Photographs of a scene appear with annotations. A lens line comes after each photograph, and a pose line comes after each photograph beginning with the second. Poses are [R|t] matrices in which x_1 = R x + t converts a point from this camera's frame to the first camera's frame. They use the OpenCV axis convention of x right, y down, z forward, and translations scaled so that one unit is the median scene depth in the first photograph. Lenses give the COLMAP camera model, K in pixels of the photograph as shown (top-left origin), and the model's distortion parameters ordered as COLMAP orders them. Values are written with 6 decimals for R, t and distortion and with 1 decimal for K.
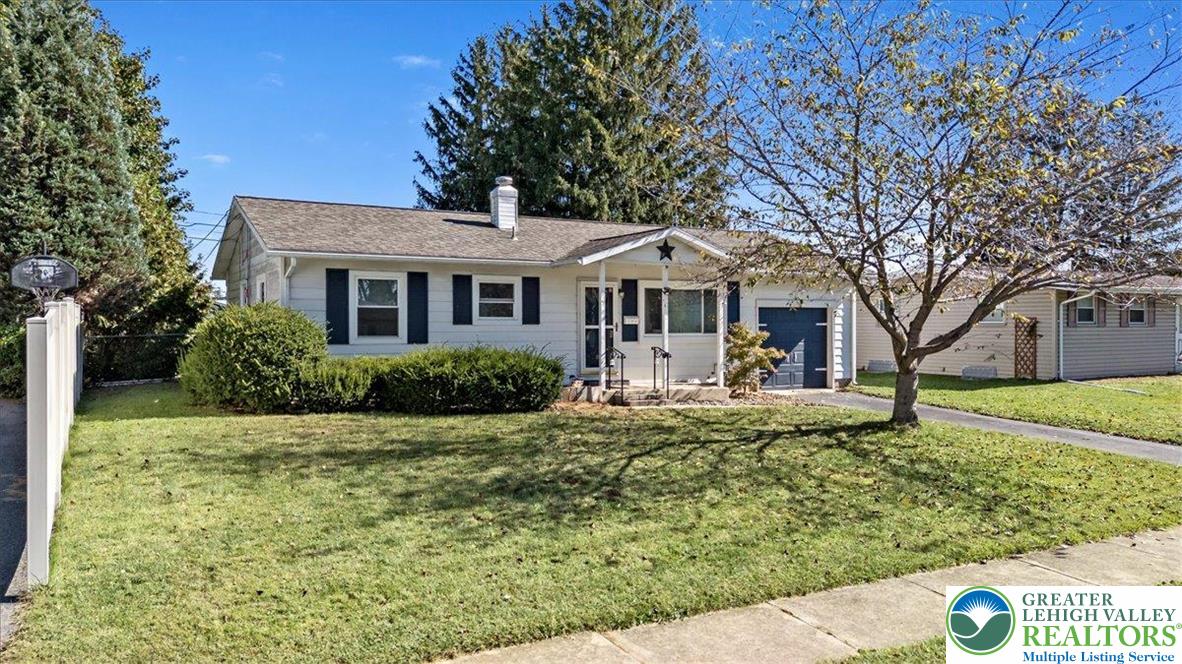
lens RADIAL K [[867.2, 0, 596.1], [0, 867.2, 331.8], [0, 0, 1]] dist [0.064206, -0.065068]
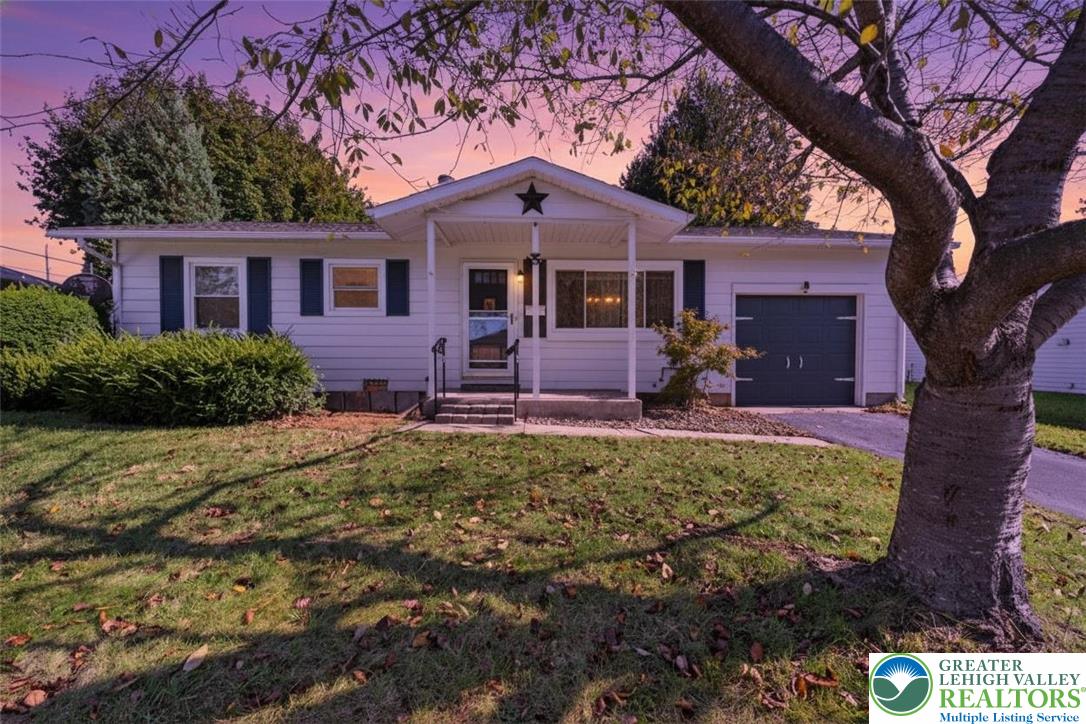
lens RADIAL K [[437.7, 0, 542.3], [0, 437.7, 361.0], [0, 0, 1]] dist [-0.000046, 0.000158]
pose [[0.887724, 0.006920, -0.460325, 0.260572], [-0.005603, 0.999975, 0.004228, 0.035139], [0.460343, -0.001174, 0.887740, 0.713659]]
